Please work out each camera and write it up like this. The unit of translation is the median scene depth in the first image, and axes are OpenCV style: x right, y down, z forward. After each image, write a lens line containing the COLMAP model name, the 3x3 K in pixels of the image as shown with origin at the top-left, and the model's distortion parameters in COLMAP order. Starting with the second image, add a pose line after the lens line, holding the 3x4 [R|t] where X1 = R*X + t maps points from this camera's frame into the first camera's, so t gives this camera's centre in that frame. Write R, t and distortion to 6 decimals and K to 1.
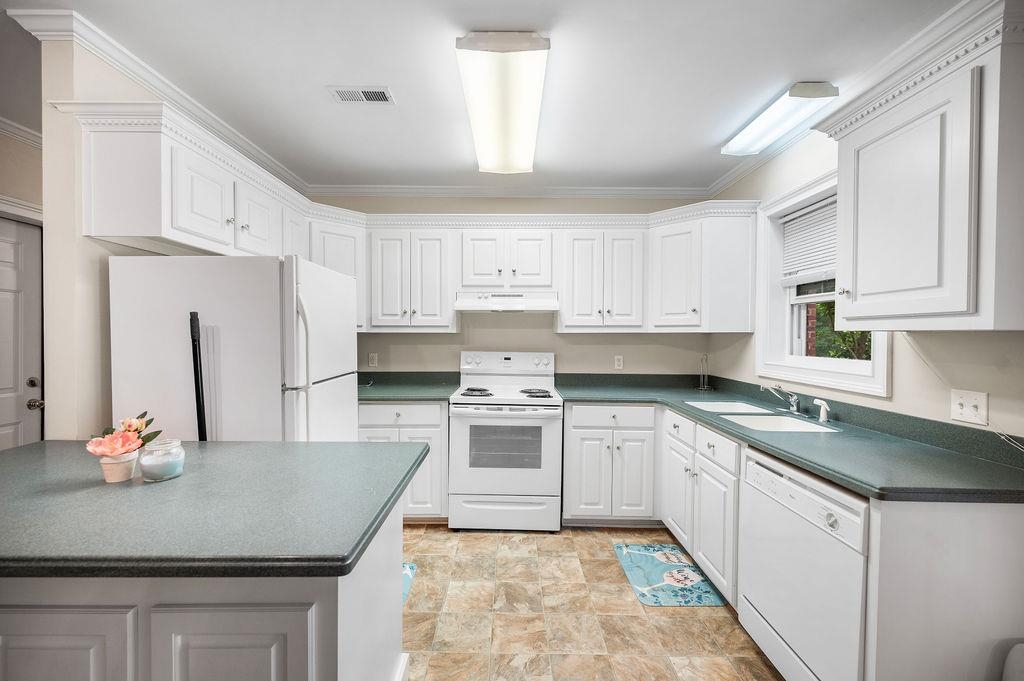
lens RADIAL K [[416.7, 0, 505.8], [0, 416.7, 342.9], [0, 0, 1]] dist [0.001332, 0.000107]
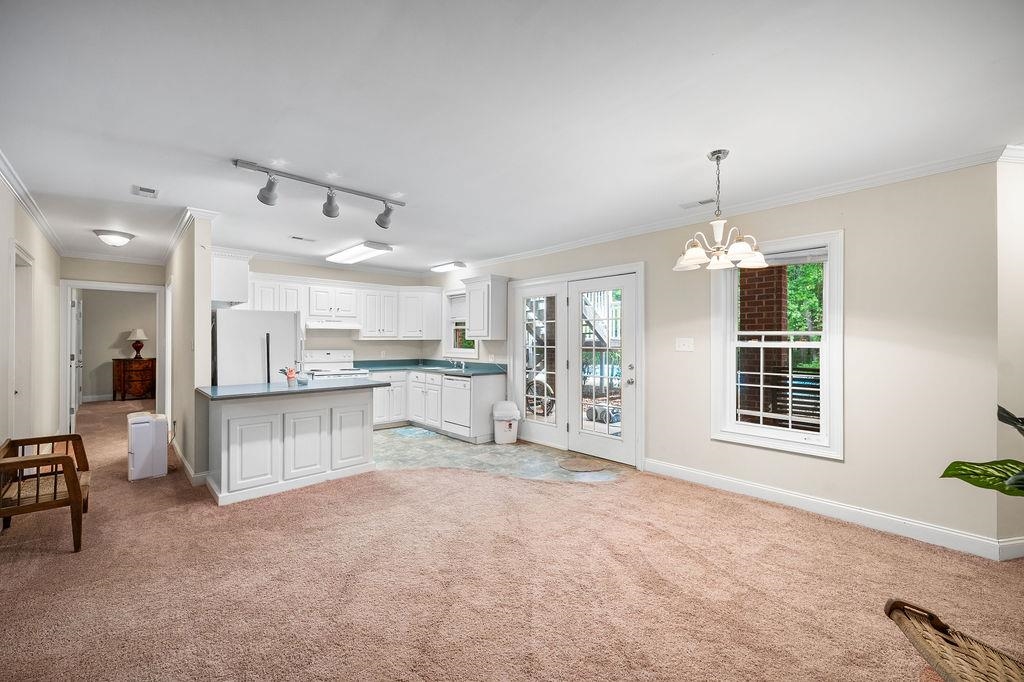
lens RADIAL K [[396.6, 0, 512.6], [0, 396.6, 341.0], [0, 0, 1]] dist [-0.015203, -0.000655]
pose [[0.719725, -0.002279, 0.694256, -0.790091], [0.014018, 0.999838, -0.011250, 0.015065], [-0.694118, 0.017829, 0.719640, -1.066965]]
